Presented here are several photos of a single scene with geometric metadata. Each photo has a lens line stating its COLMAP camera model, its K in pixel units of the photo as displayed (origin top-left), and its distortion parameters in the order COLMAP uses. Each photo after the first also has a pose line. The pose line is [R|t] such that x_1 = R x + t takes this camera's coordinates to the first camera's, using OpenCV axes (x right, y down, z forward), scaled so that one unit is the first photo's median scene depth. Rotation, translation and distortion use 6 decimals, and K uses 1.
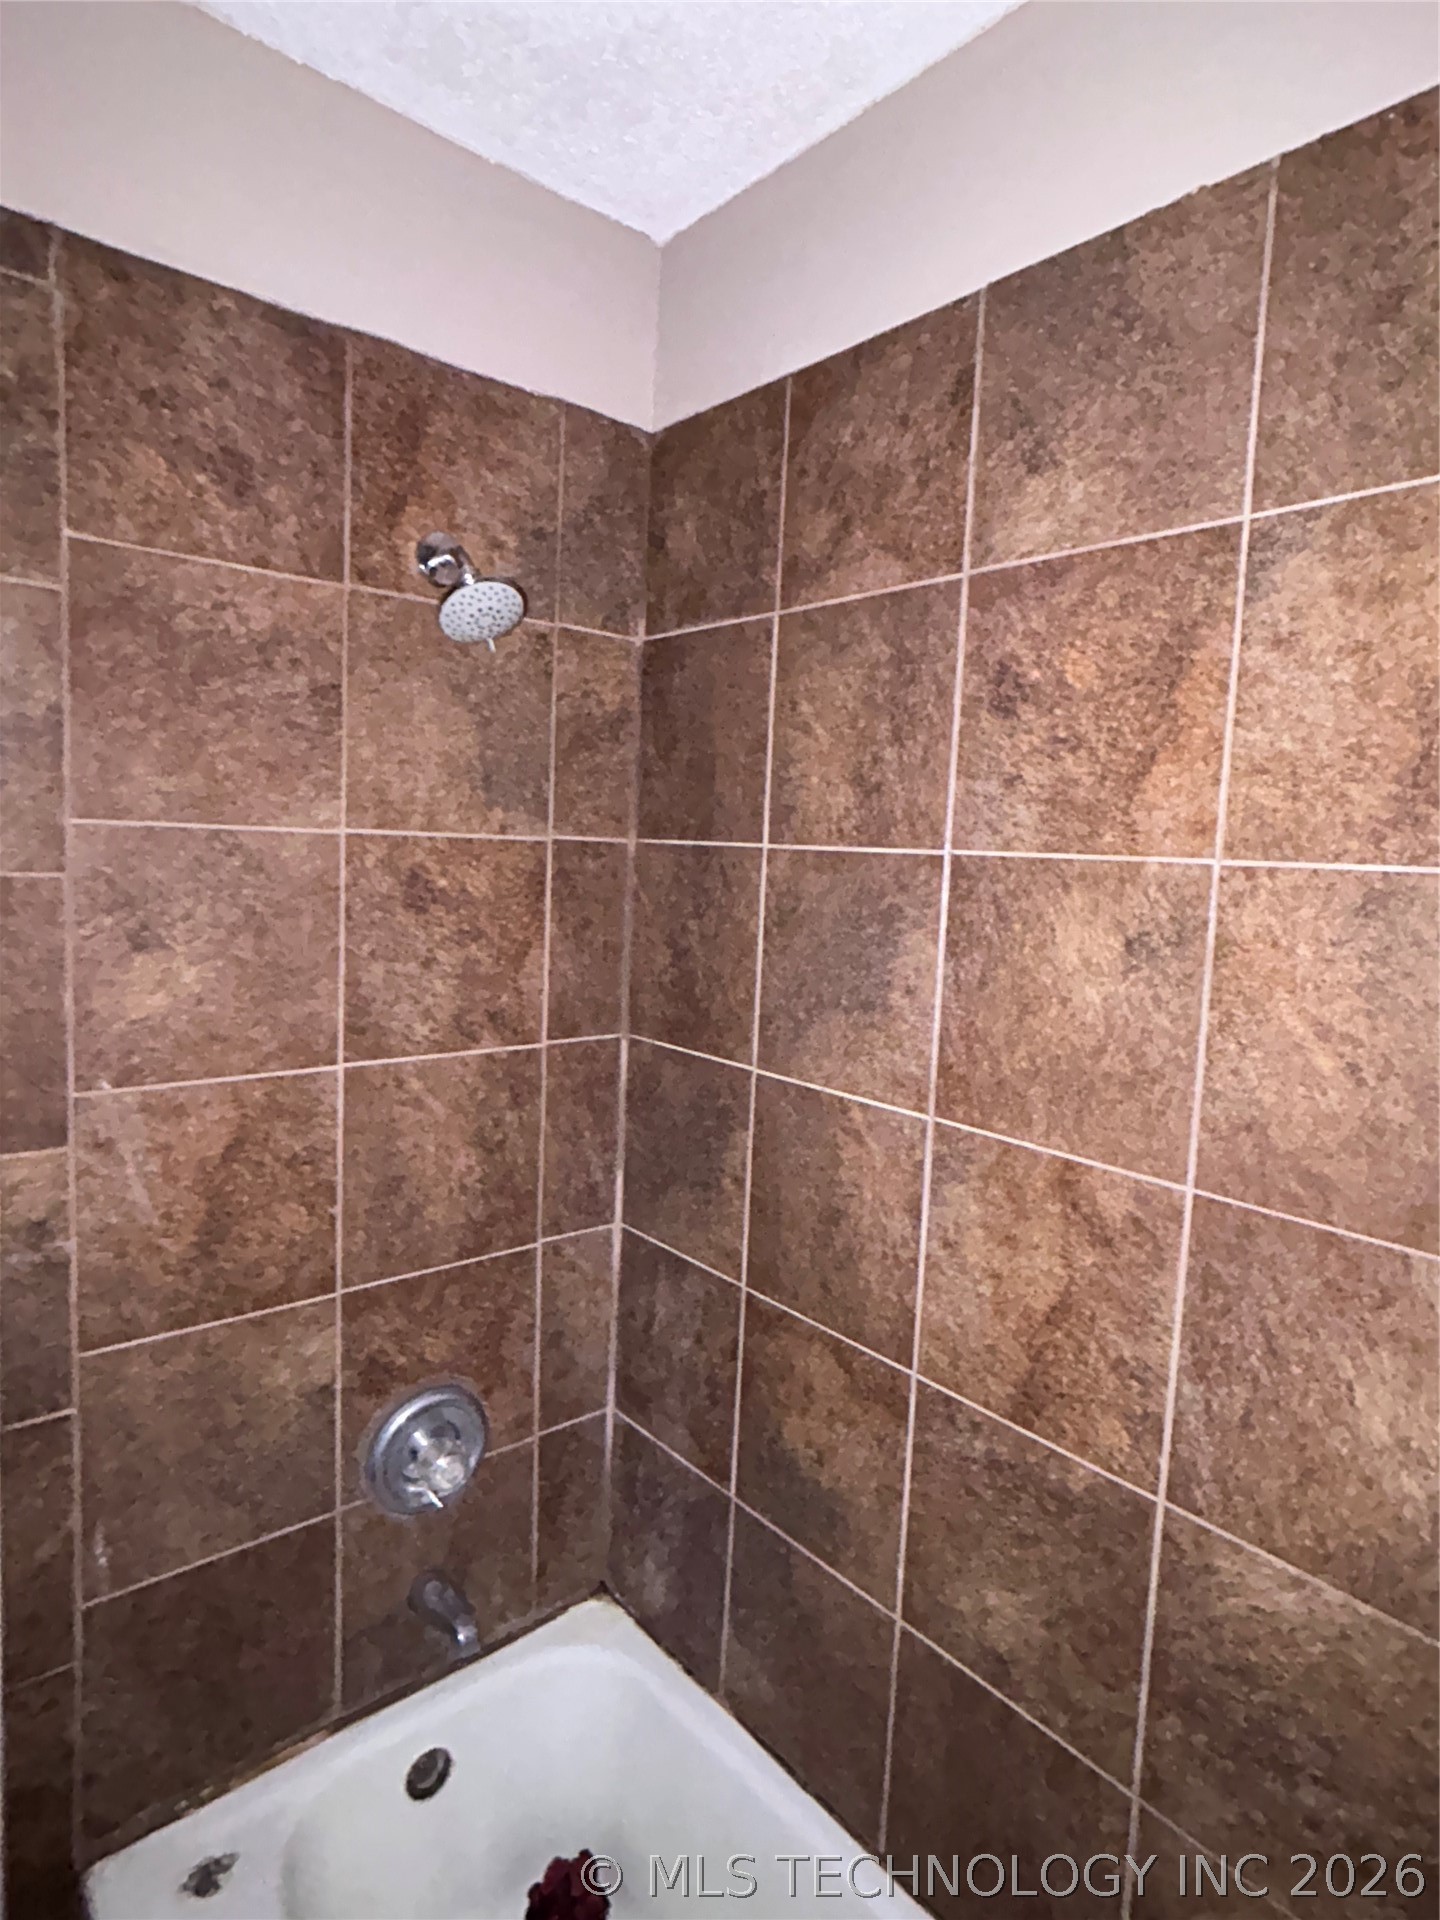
lens RADIAL K [[1103.3, 0, 720.0], [0, 1103.3, 960.0], [0, 0, 1]] dist [-0.001724, -0.000438]
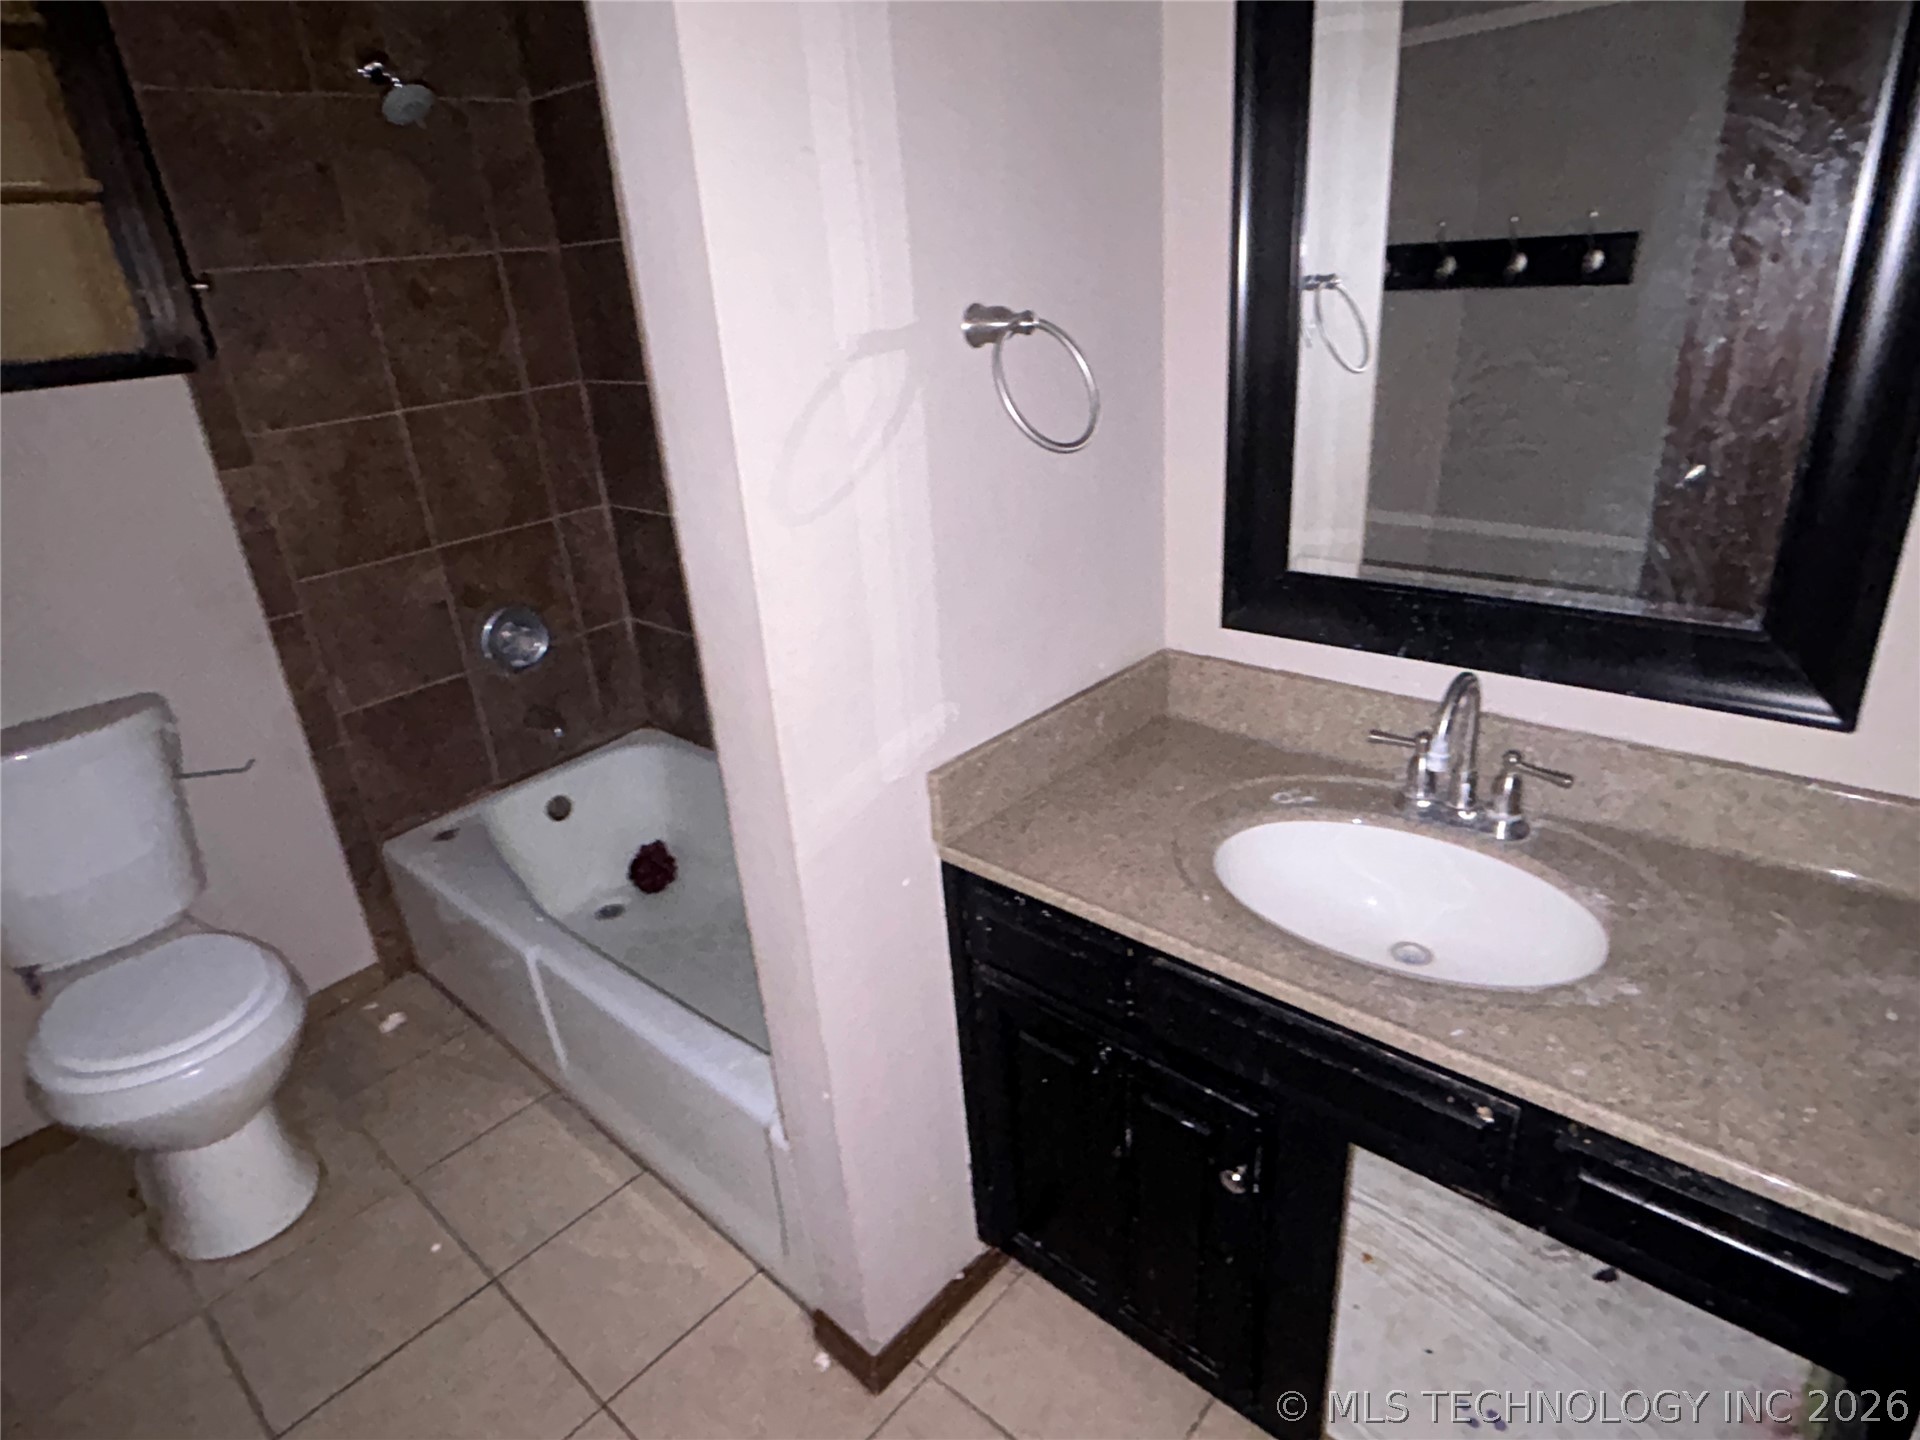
lens RADIAL K [[1103.3, 0, 960.0], [0, 1103.3, 720.0], [0, 0, 1]] dist [-0.001724, -0.000438]
pose [[0.980892, -0.166807, 0.100130, 0.229715], [0.128937, 0.942777, 0.307484, 0.123313], [-0.145691, -0.288698, 0.946270, -0.788539]]
